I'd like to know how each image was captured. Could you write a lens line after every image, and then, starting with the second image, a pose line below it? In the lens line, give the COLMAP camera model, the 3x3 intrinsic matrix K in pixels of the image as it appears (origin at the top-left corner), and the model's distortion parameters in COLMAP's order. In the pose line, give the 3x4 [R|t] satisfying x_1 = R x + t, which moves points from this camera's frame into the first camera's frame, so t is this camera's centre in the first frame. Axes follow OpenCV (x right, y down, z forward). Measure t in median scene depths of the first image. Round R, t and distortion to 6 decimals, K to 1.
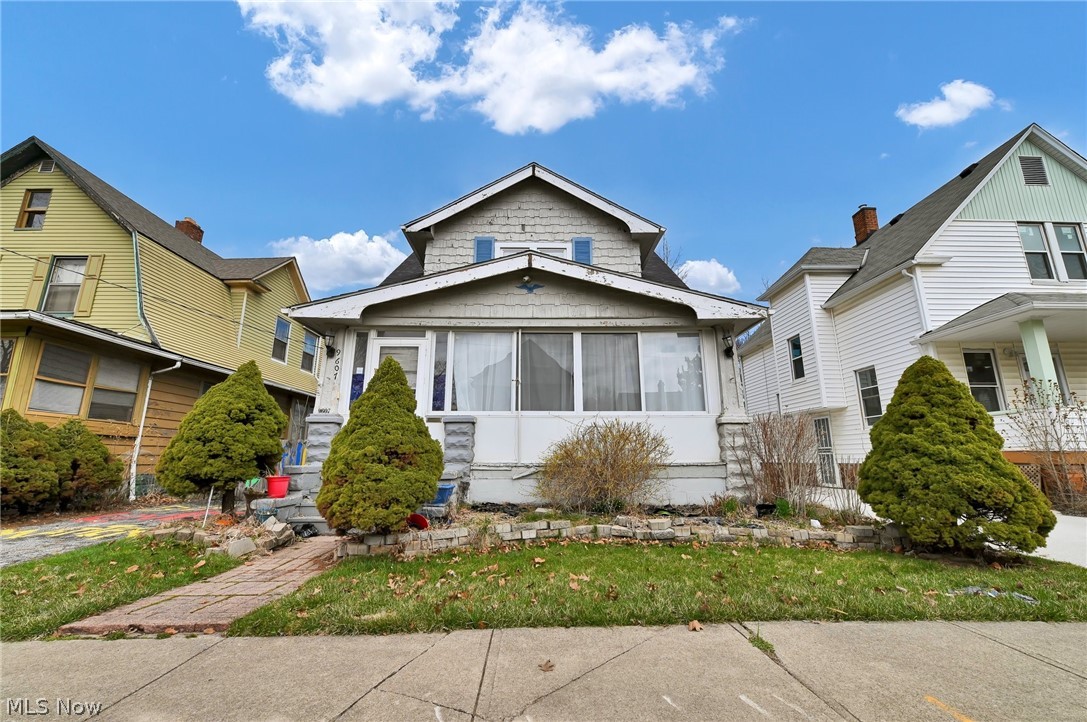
lens RADIAL K [[443.6, 0, 546.2], [0, 443.6, 355.6], [0, 0, 1]] dist [-0.003616, -0.000723]
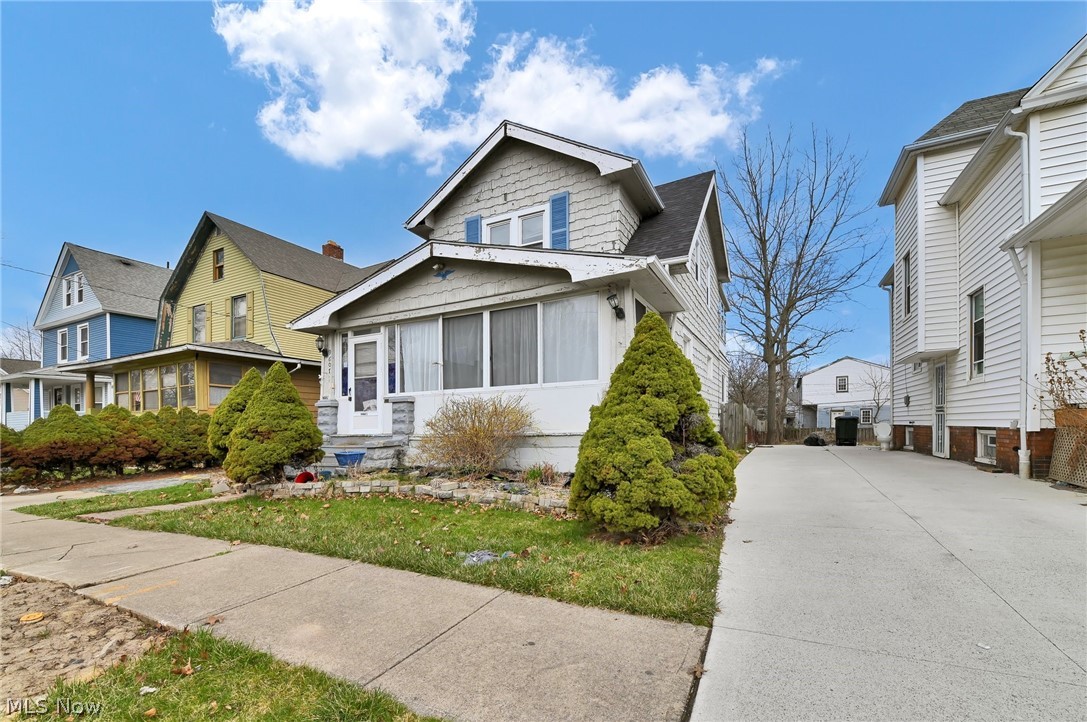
lens RADIAL K [[468.7, 0, 545.7], [0, 468.7, 421.3], [0, 0, 1]] dist [-0.003089, -0.000941]
pose [[0.886989, -0.022544, -0.461240, 0.697840], [0.125029, 0.973226, 0.192871, 0.004072], [0.444543, -0.228743, 0.866059, 0.052074]]
